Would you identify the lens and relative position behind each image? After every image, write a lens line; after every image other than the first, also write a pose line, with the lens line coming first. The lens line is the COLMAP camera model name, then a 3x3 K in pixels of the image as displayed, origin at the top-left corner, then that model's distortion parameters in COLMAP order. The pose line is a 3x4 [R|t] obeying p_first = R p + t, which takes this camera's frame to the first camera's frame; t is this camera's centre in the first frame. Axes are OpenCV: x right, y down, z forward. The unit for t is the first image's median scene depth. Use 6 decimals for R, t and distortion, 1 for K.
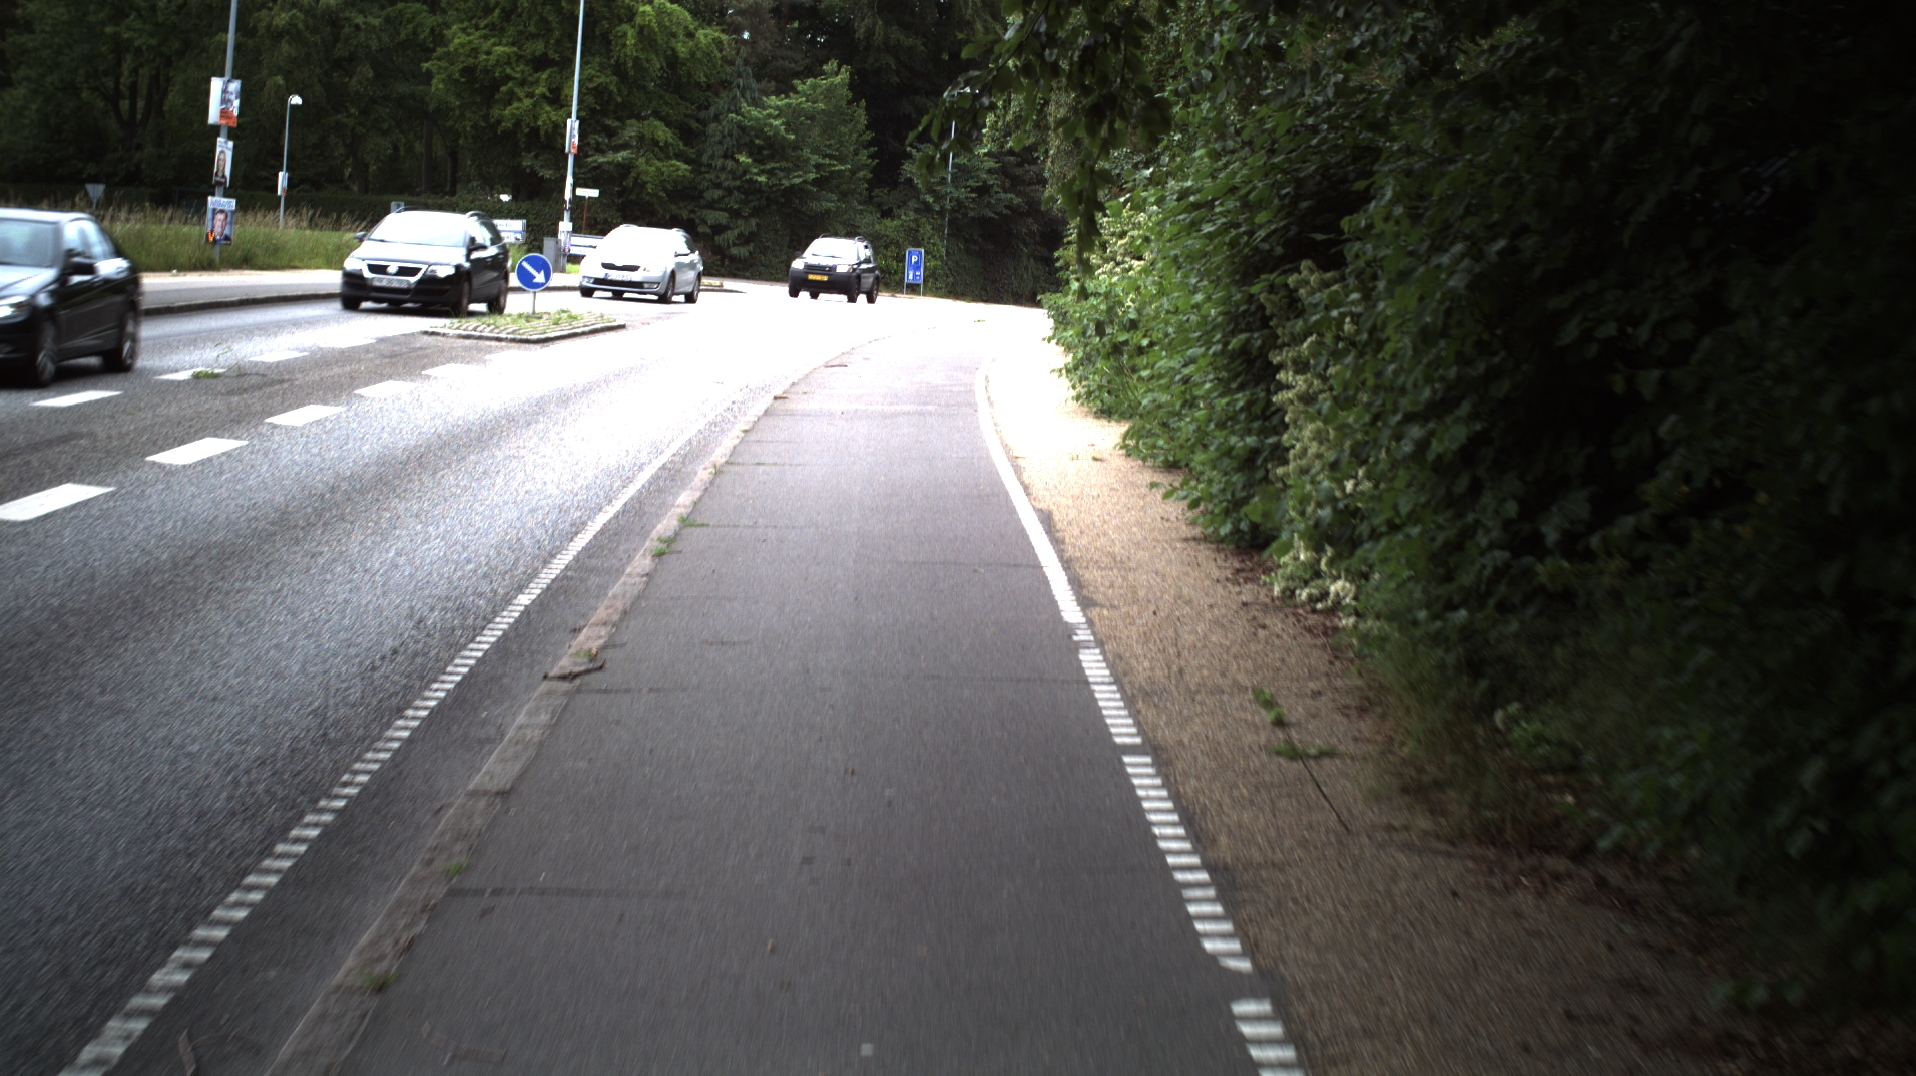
lens RADIAL K [[3223.4, 0, 958.0], [0, 3223.4, 538.0], [0, 0, 1]] dist [-0.279734, 0.412658]
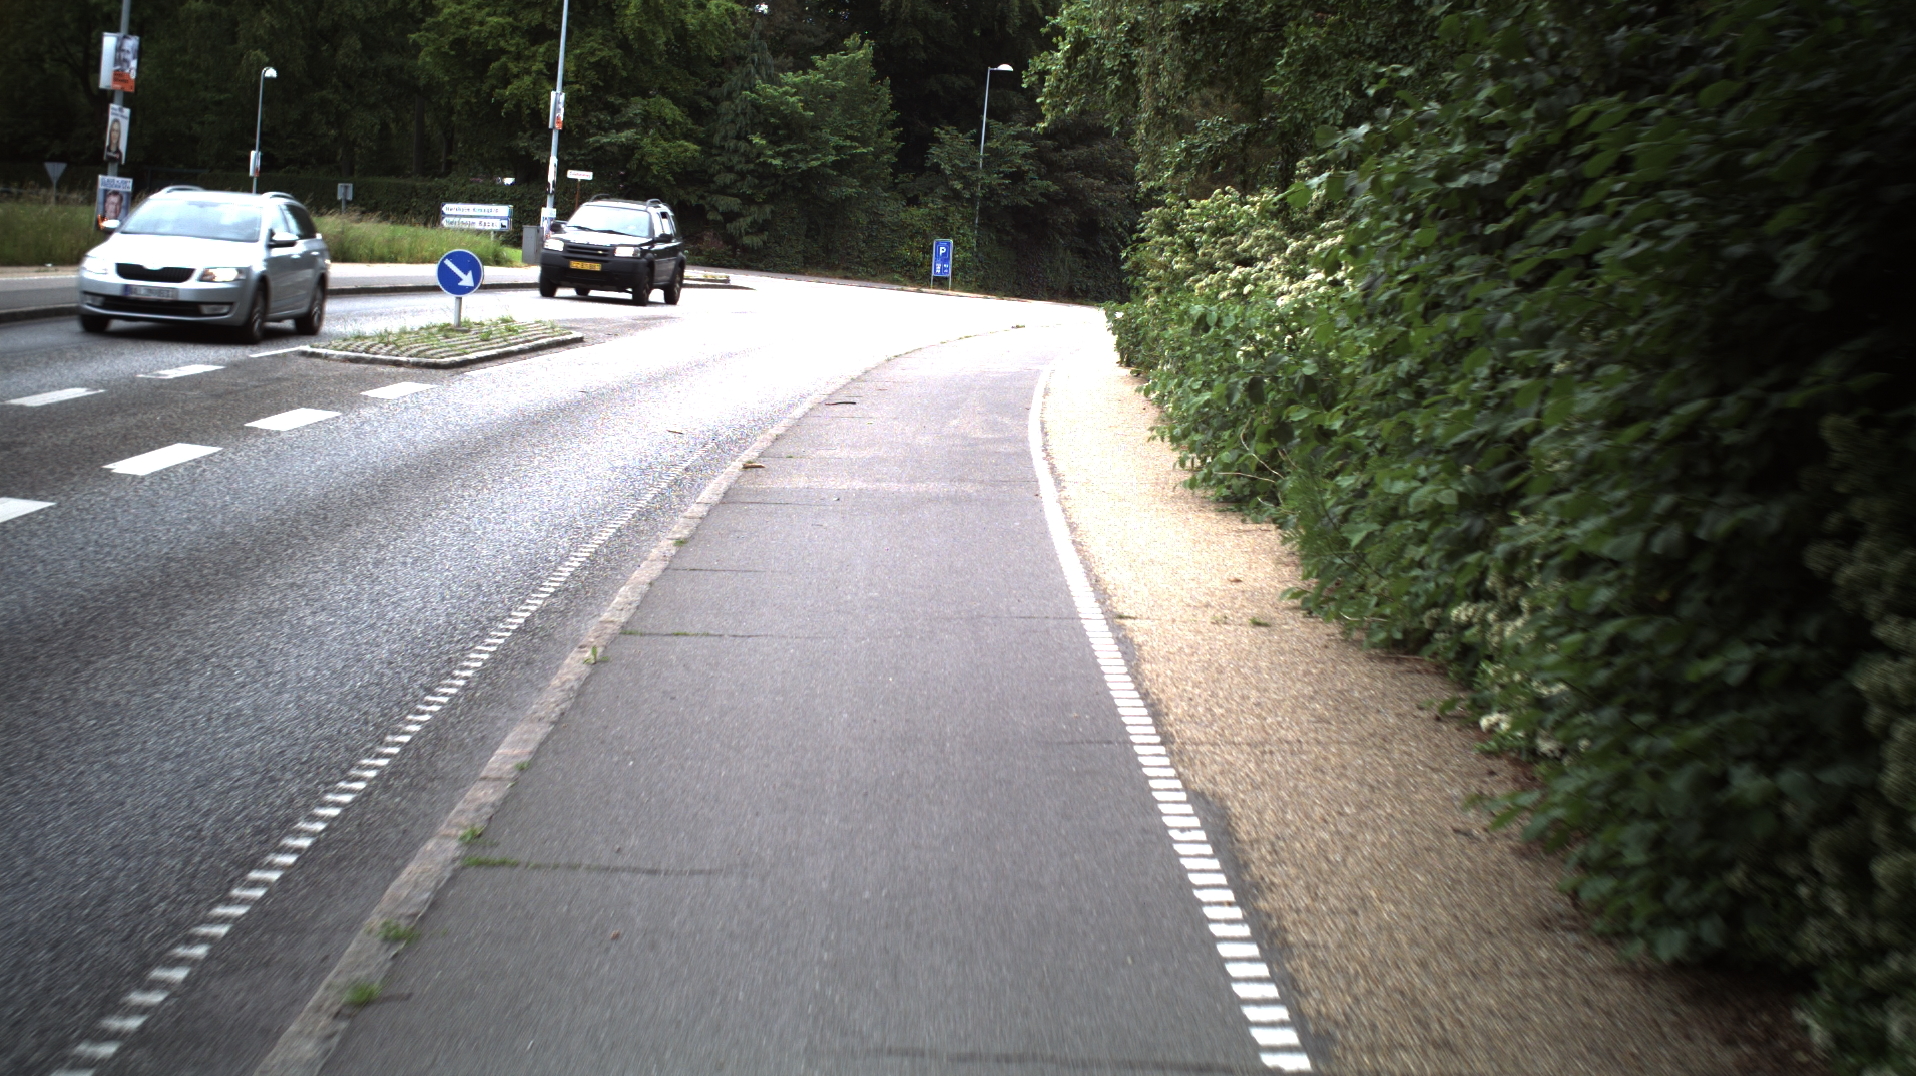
lens RADIAL K [[3223.4, 0, 958.0], [0, 3223.4, 538.0], [0, 0, 1]] dist [-0.279734, 0.412658]
pose [[0.999937, 0.008294, -0.007544, -0.001887], [-0.008265, 0.999958, 0.003906, -0.010715], [0.007576, -0.003844, 0.999964, 0.105303]]
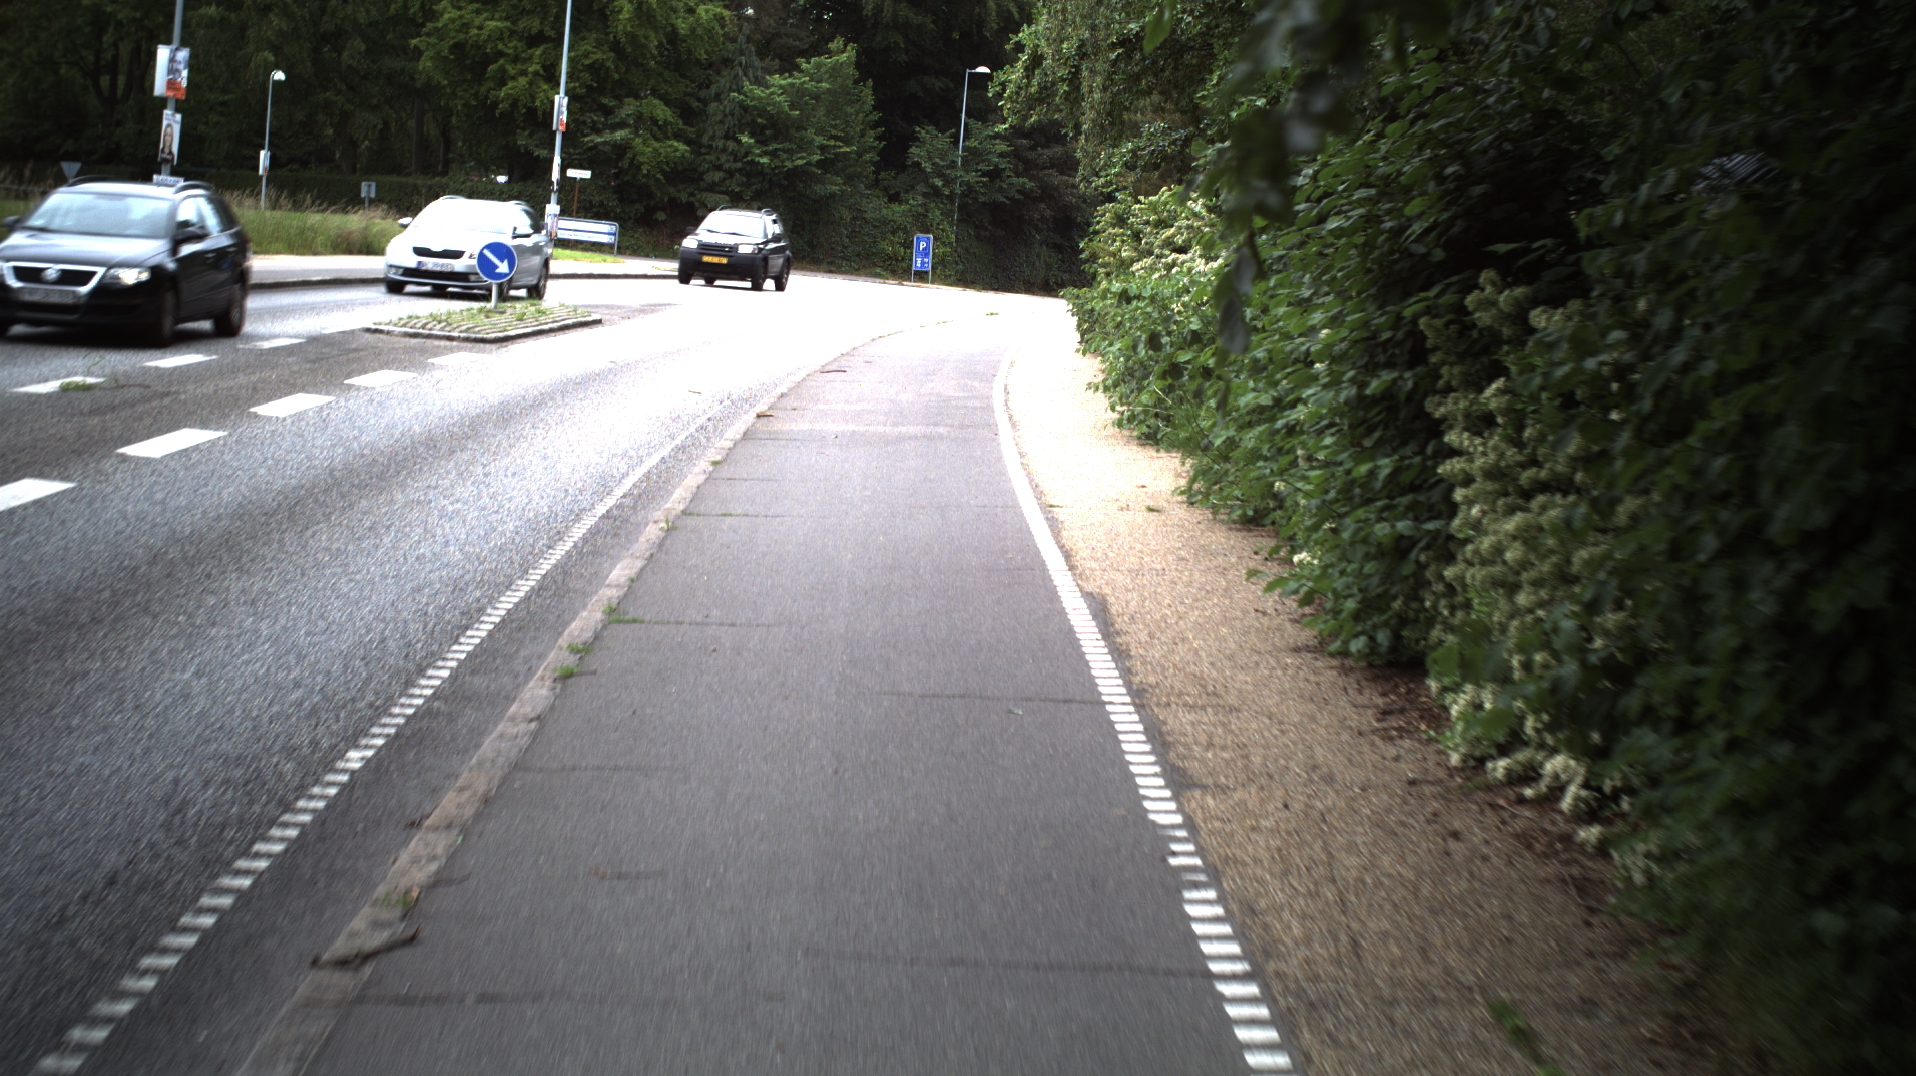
lens RADIAL K [[3223.4, 0, 958.0], [0, 3223.4, 538.0], [0, 0, 1]] dist [-0.279734, 0.412658]
pose [[0.999974, 0.006989, -0.001788, -0.000853], [-0.006981, 0.999964, 0.004778, -0.005352], [0.001821, -0.004765, 0.999987, 0.052621]]
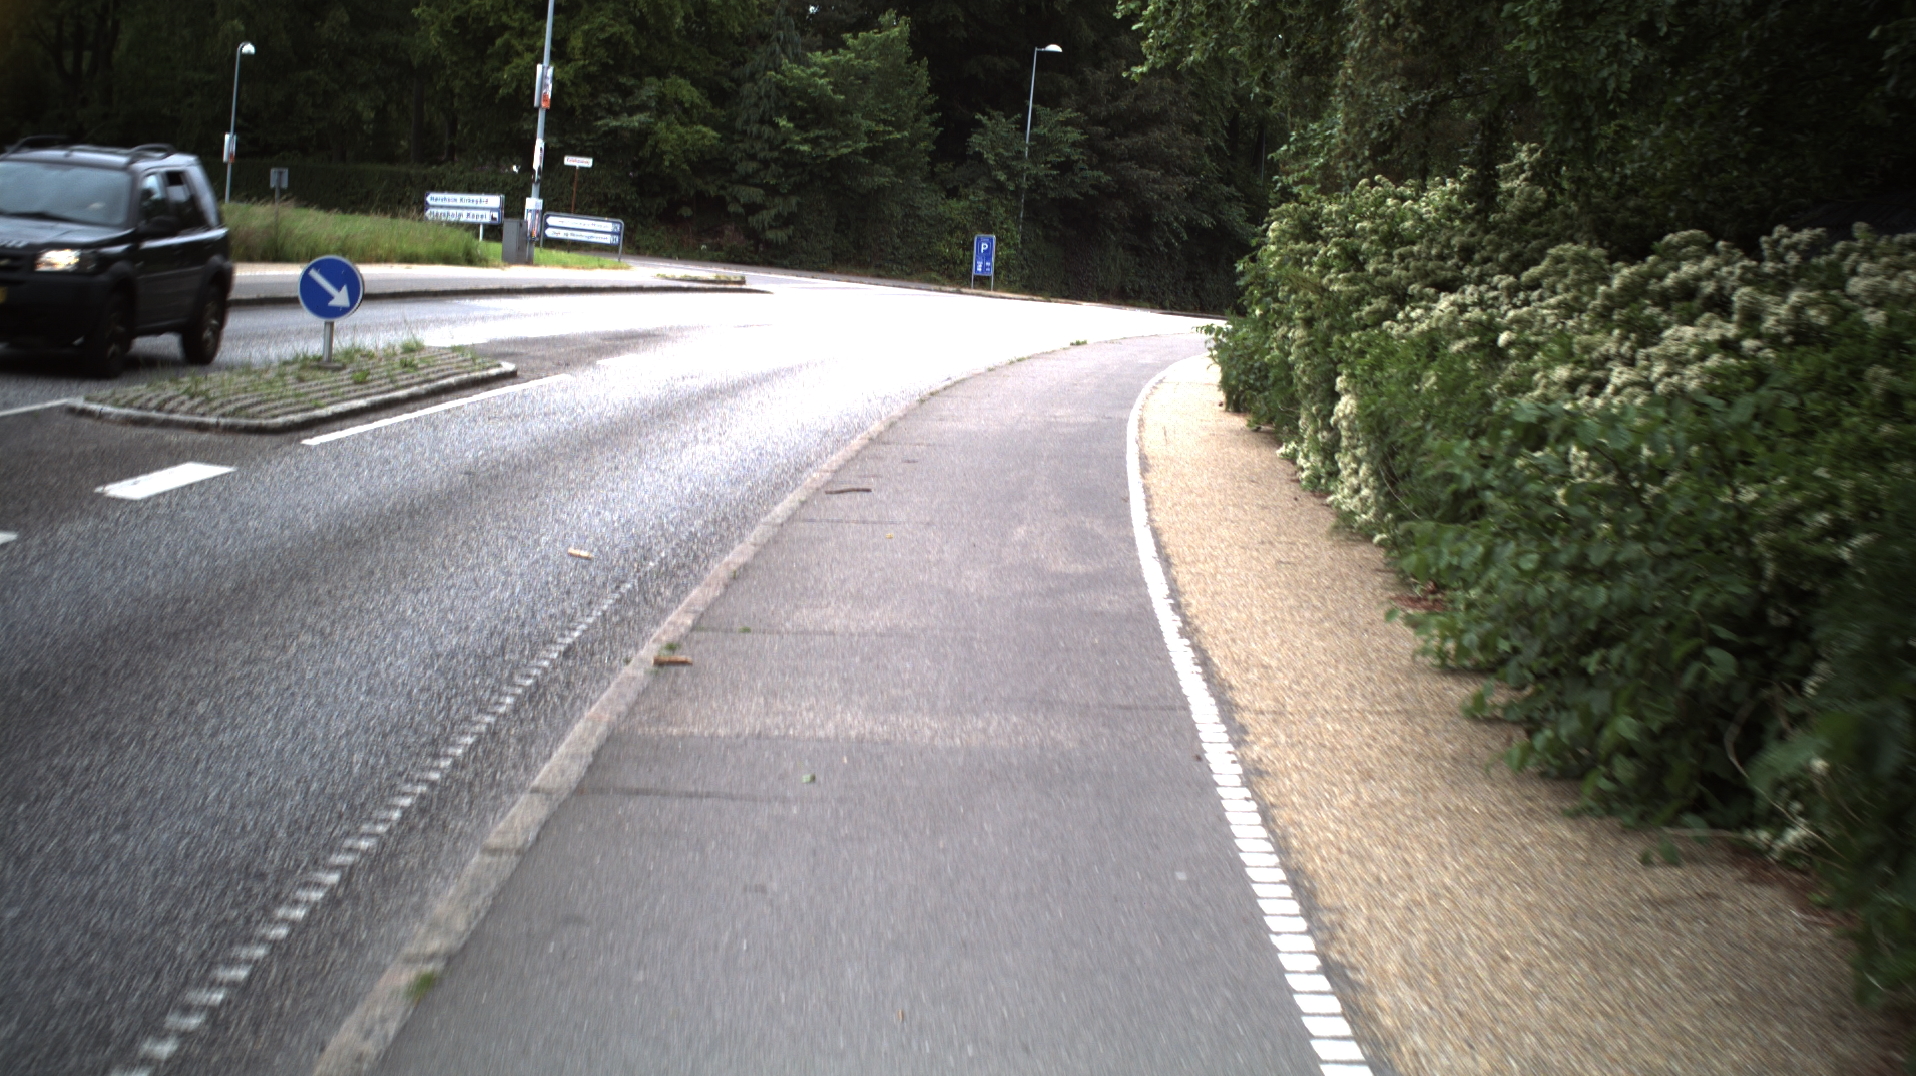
lens RADIAL K [[3223.4, 0, 958.0], [0, 3223.4, 538.0], [0, 0, 1]] dist [-0.279734, 0.412658]
pose [[0.999719, 0.014505, -0.018752, -0.004669], [-0.014386, 0.999876, 0.006433, -0.021256], [0.018843, -0.006161, 0.999803, 0.210975]]
